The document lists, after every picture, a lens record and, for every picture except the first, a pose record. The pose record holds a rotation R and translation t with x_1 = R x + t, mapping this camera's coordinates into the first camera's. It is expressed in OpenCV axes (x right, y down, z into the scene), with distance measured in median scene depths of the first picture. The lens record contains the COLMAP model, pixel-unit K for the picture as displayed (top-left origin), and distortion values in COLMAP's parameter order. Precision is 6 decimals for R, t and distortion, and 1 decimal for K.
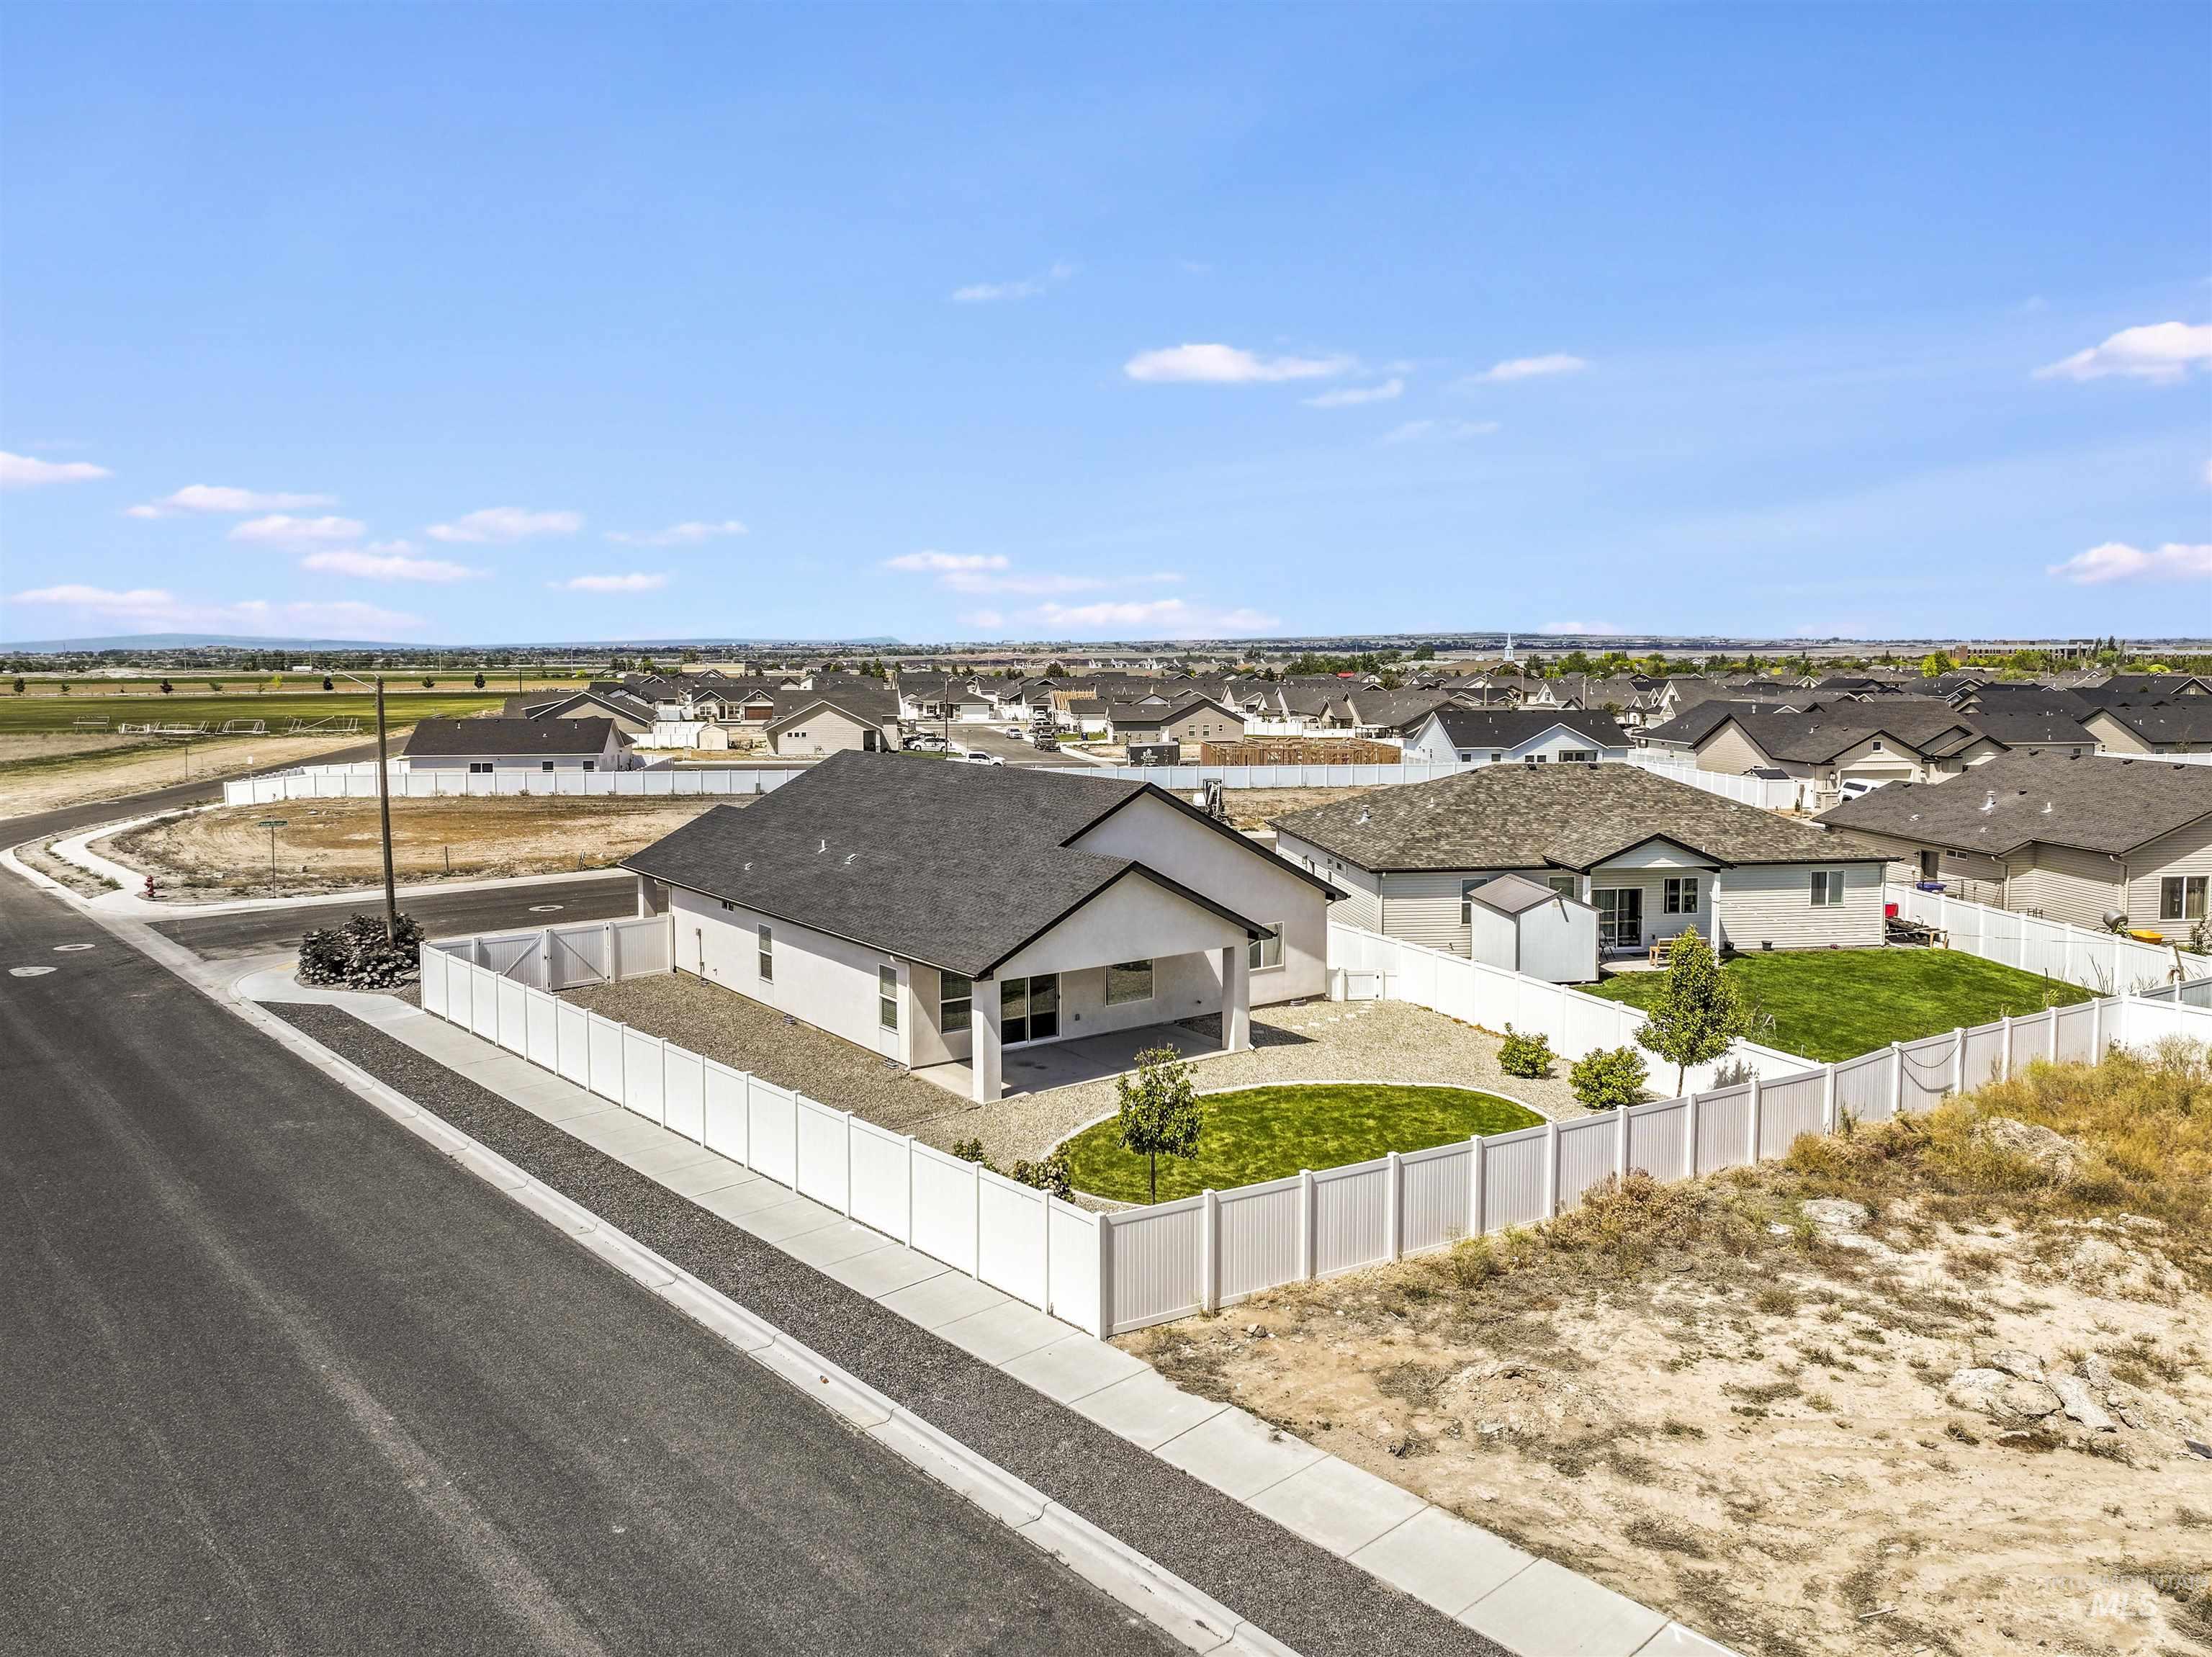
lens RADIAL K [[1565.8, 0, 1127.5], [0, 1565.8, 833.2], [0, 0, 1]] dist [-0.011005, 0.022292]
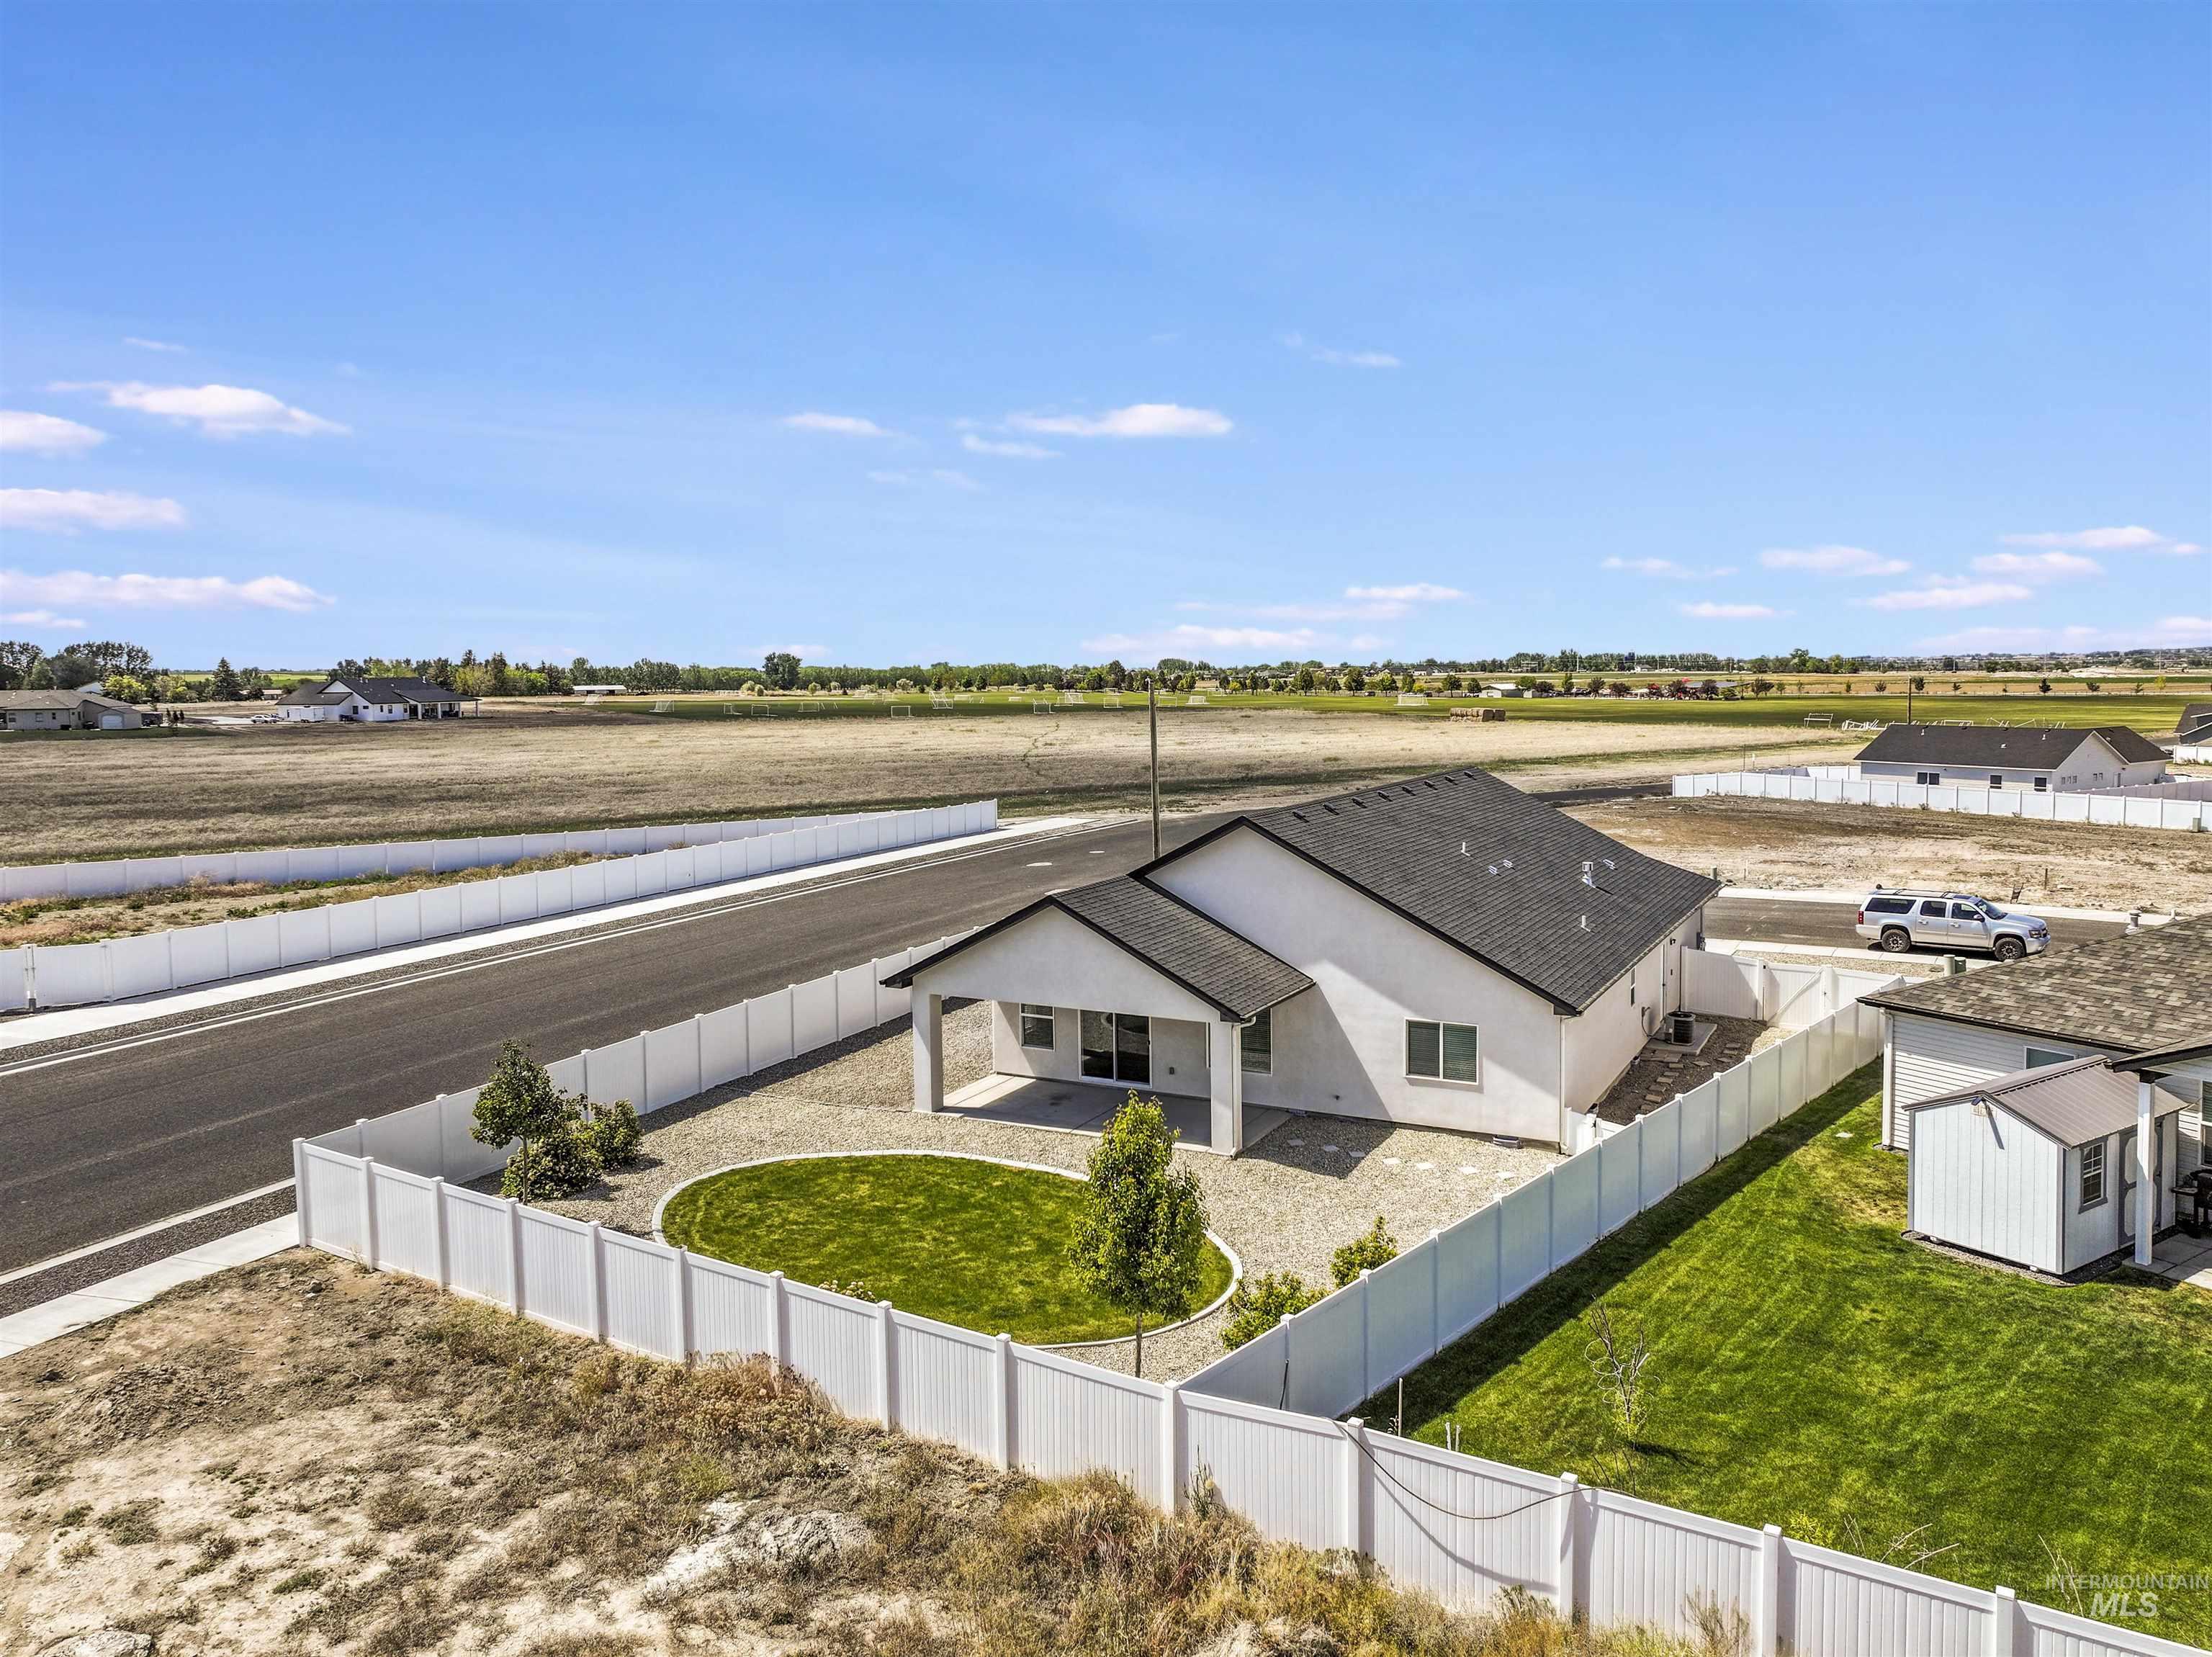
lens RADIAL K [[1565.8, 0, 1127.5], [0, 1565.8, 833.2], [0, 0, 1]] dist [-0.011005, 0.022292]
pose [[0.453779, 0.095040, -0.886031, 1.194566], [-0.094902, 0.993796, 0.057996, -0.107112], [0.886046, 0.057769, 0.459983, 0.916173]]
